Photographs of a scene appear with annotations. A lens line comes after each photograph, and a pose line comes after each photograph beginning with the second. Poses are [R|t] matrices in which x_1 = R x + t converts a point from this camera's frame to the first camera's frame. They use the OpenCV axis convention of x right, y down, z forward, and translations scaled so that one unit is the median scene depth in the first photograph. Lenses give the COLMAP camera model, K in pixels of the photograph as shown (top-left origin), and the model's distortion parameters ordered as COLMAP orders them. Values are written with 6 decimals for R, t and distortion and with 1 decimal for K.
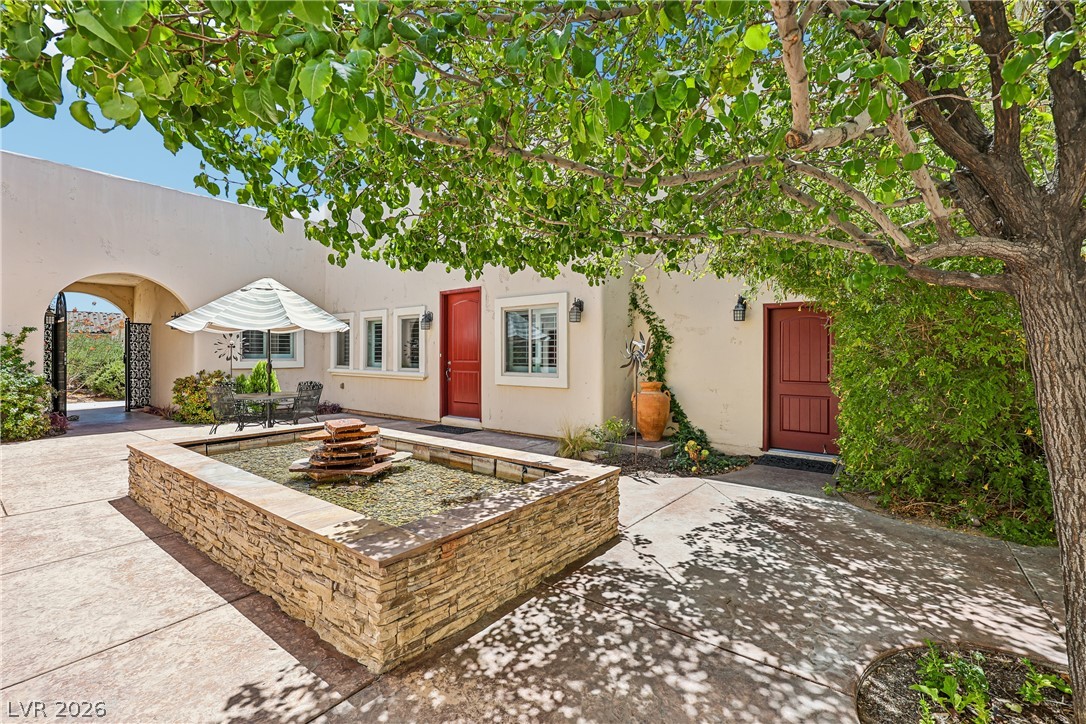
lens RADIAL K [[467.1, 0, 543.0], [0, 467.1, 362.0], [0, 0, 1]] dist [0.000944, 0.000111]
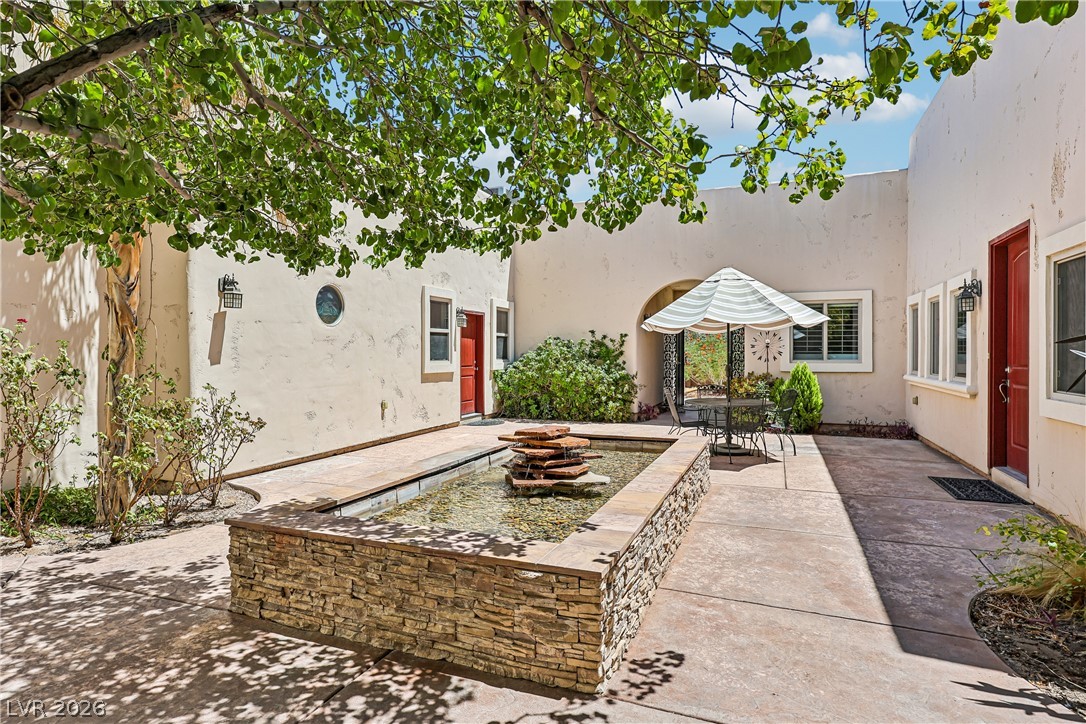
lens RADIAL K [[588.2, 0, 543.0], [0, 588.2, 362.0], [0, 0, 1]] dist [-0.001805, 0.000719]
pose [[0.282048, 0.010135, -0.959347, 1.006272], [-0.013529, 0.999887, 0.006586, -0.015888], [0.959305, 0.011122, 0.282153, 0.967745]]
